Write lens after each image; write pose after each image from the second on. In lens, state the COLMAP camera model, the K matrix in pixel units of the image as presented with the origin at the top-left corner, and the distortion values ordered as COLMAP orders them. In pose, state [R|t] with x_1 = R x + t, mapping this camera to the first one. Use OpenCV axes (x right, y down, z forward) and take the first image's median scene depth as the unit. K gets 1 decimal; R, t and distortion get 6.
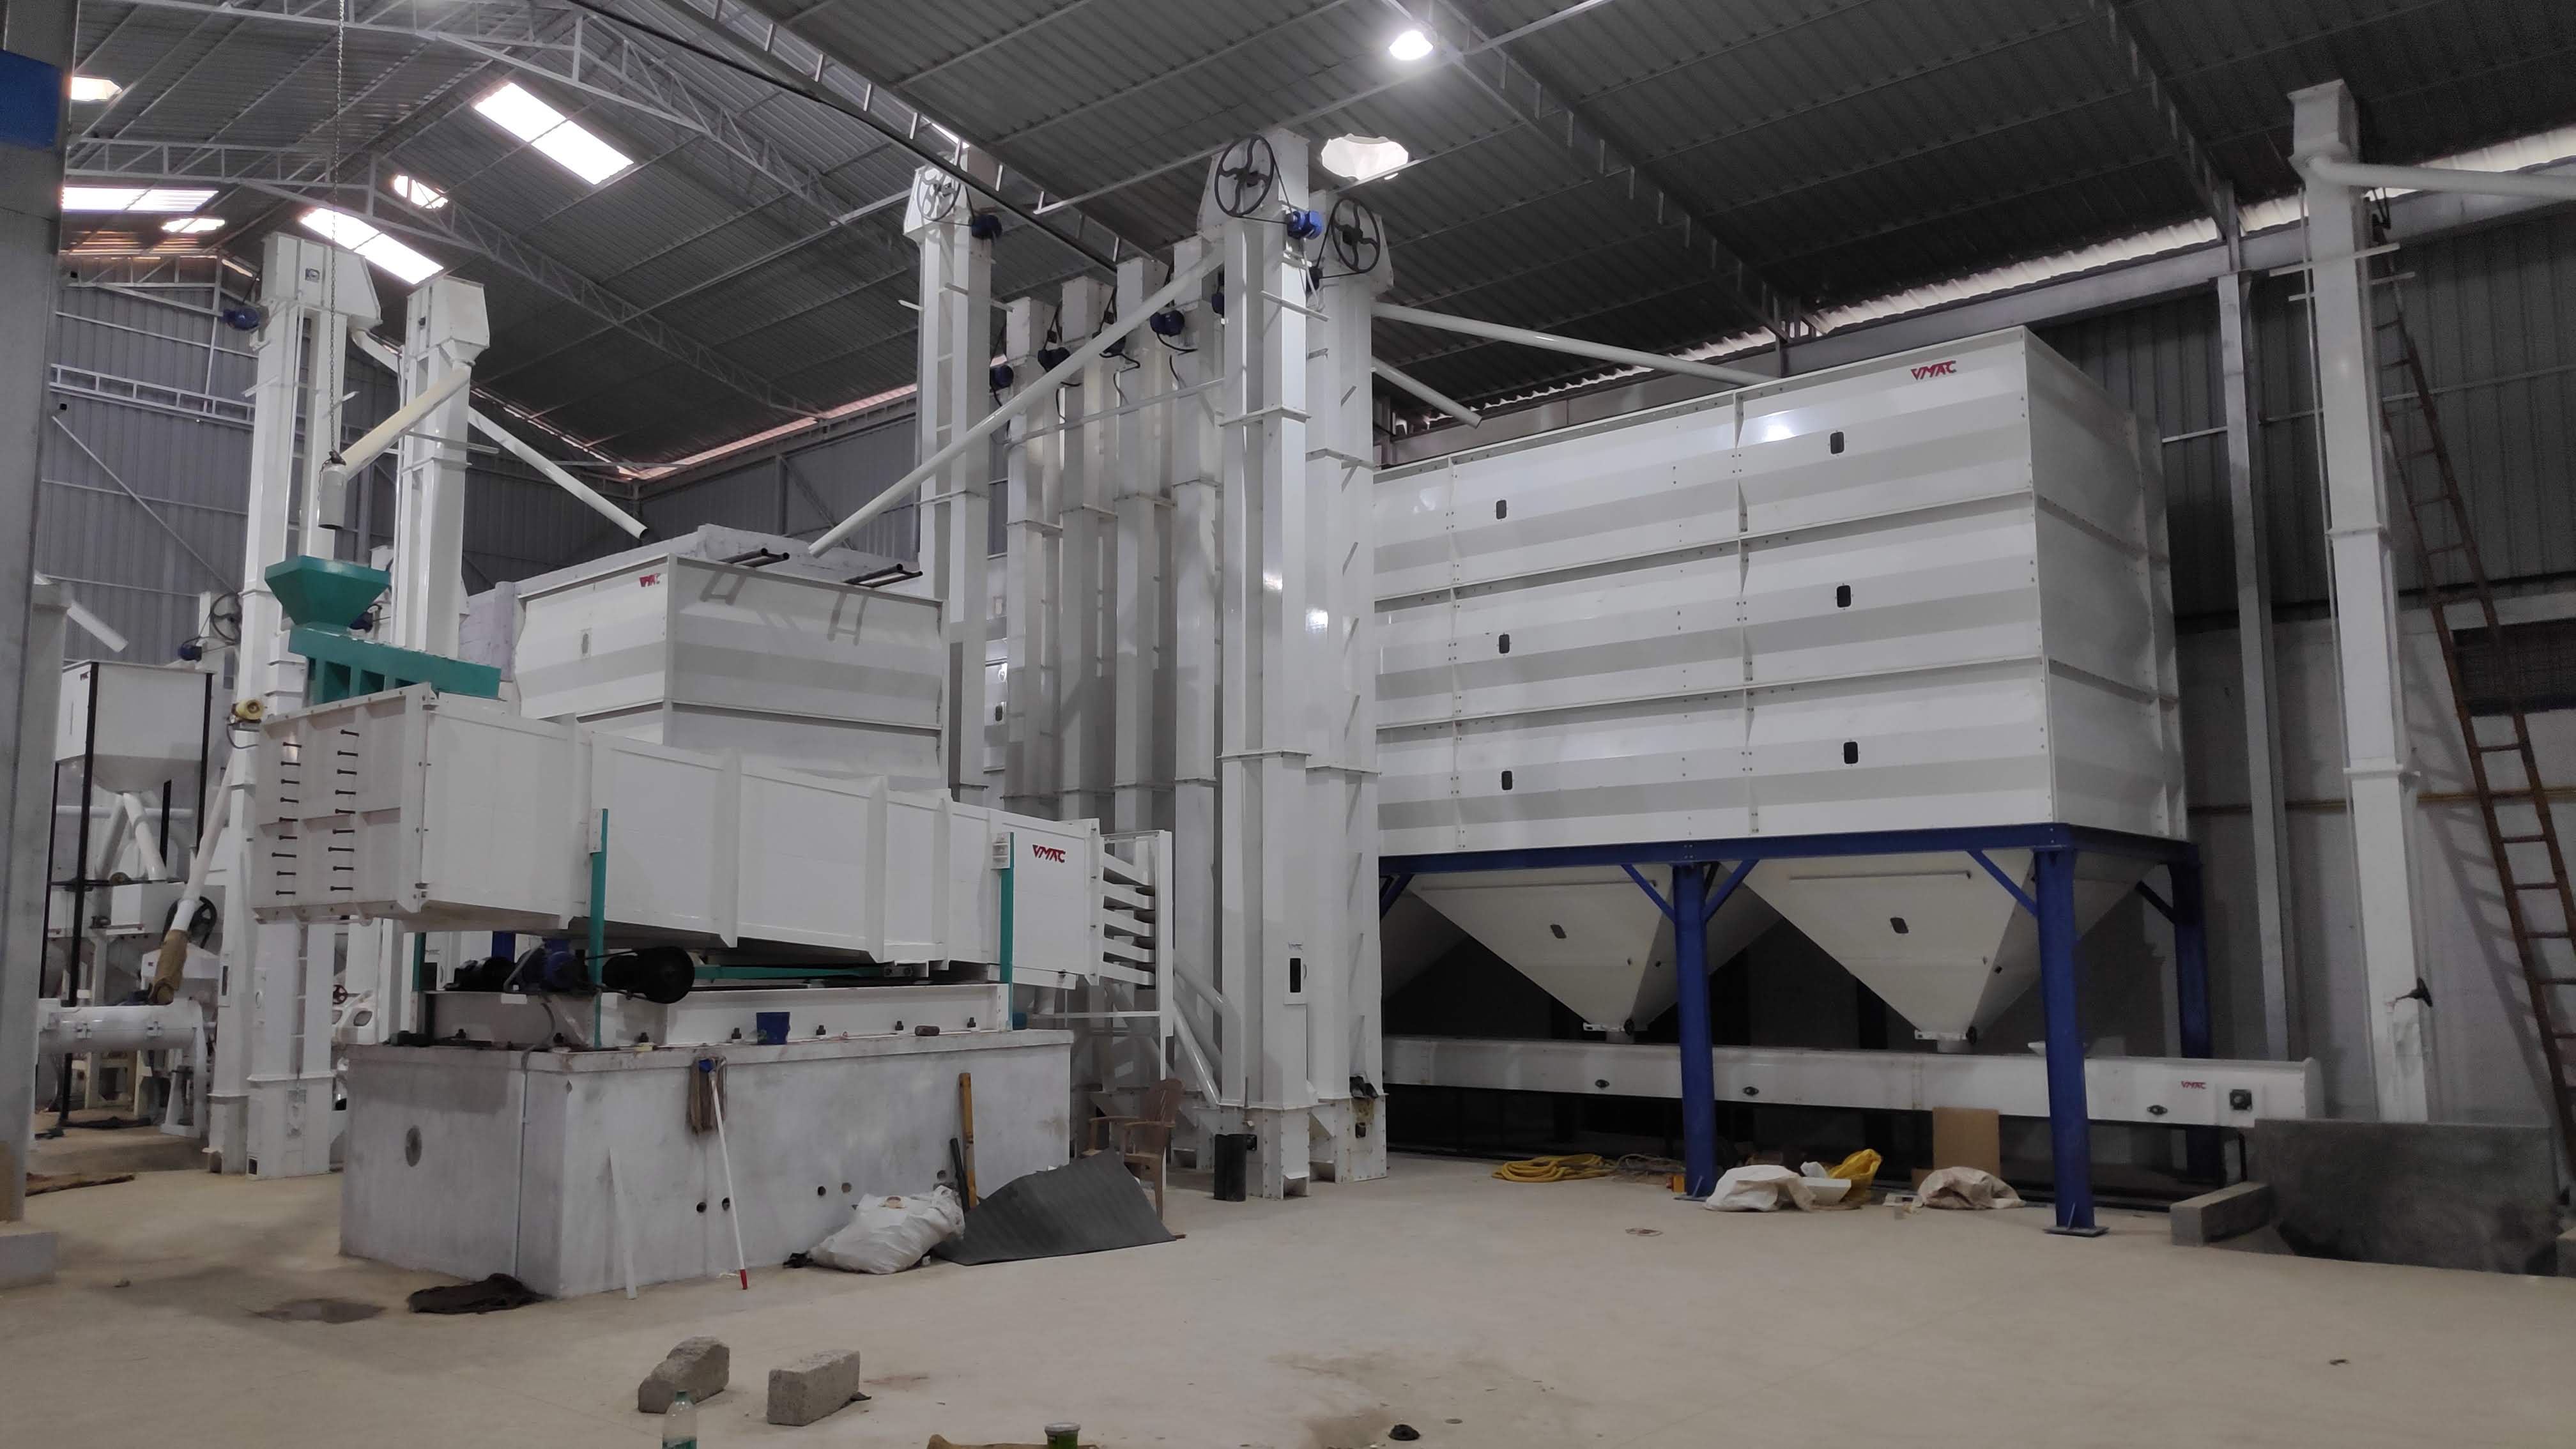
lens RADIAL K [[1841.0, 0, 1284.7], [0, 1841.0, 737.4], [0, 0, 1]] dist [0.045462, -0.081283]
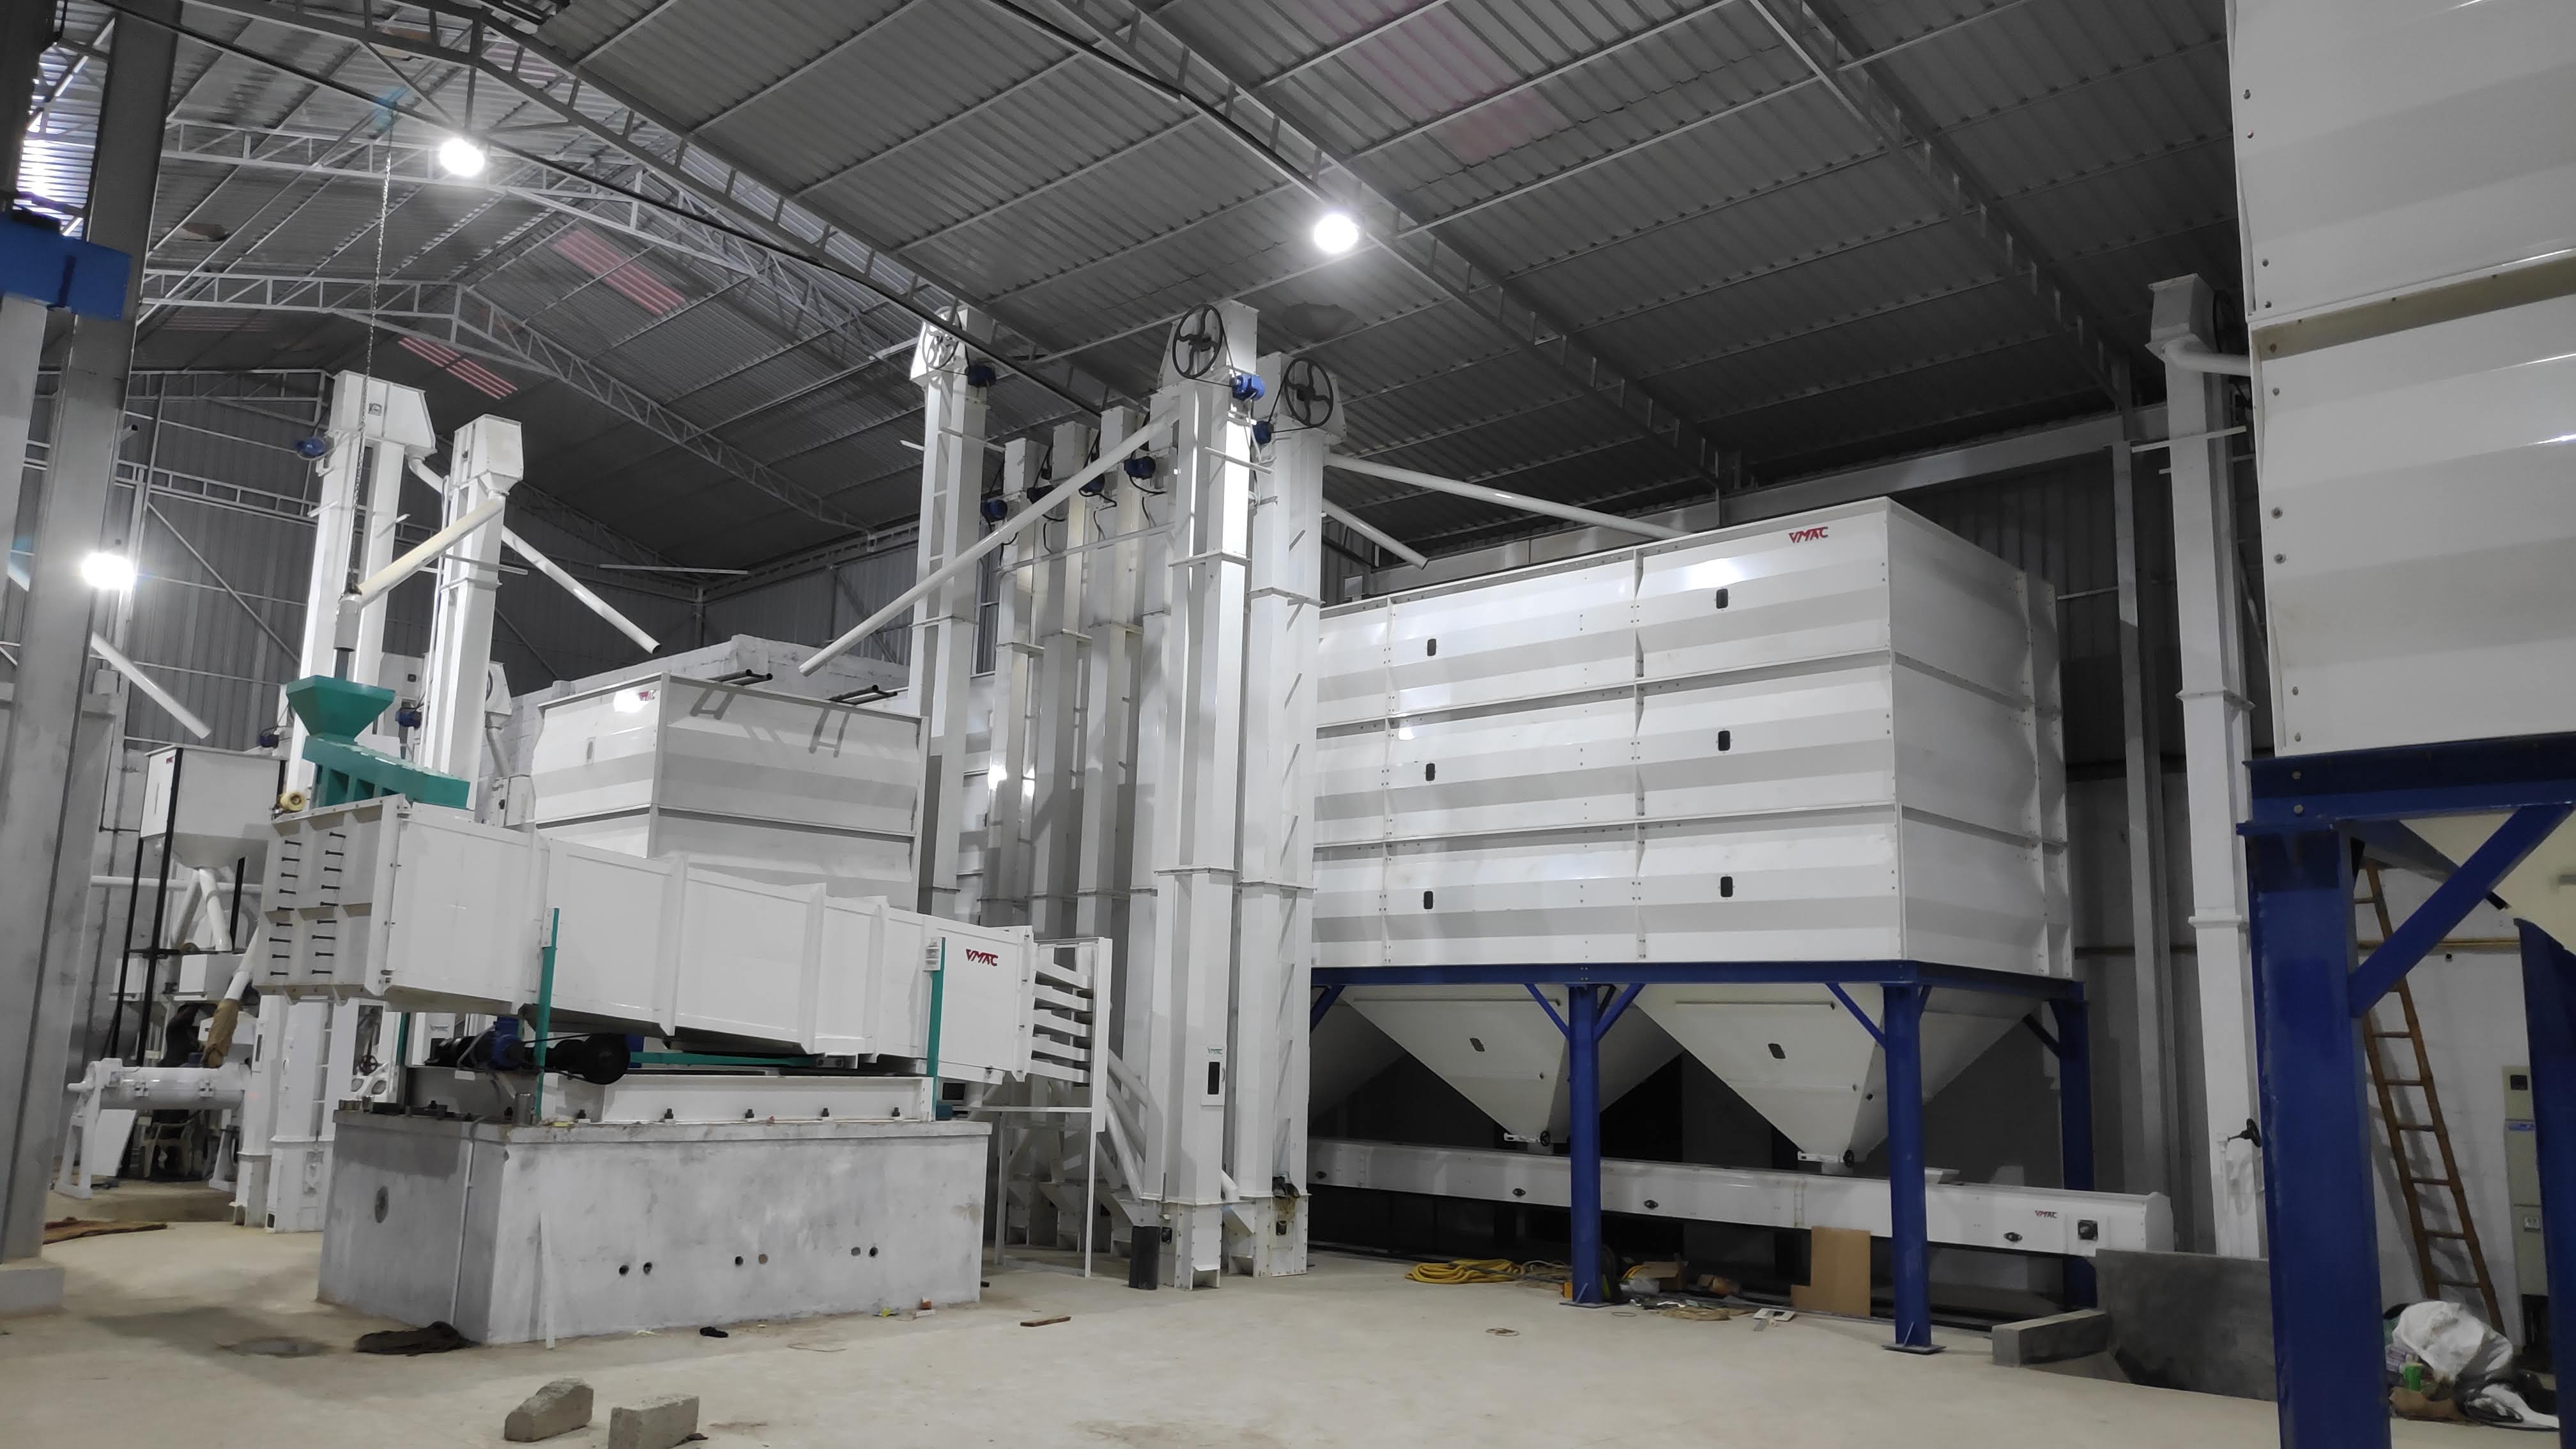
lens RADIAL K [[1880.7, 0, 1326.3], [0, 1880.7, 720.0], [0, 0, 1]] dist [0.059639, -0.124951]
pose [[0.998299, 0.025623, -0.052366, 0.118521], [-0.028607, 0.997961, -0.057064, -0.017520], [0.050797, 0.058465, 0.996996, -0.099531]]
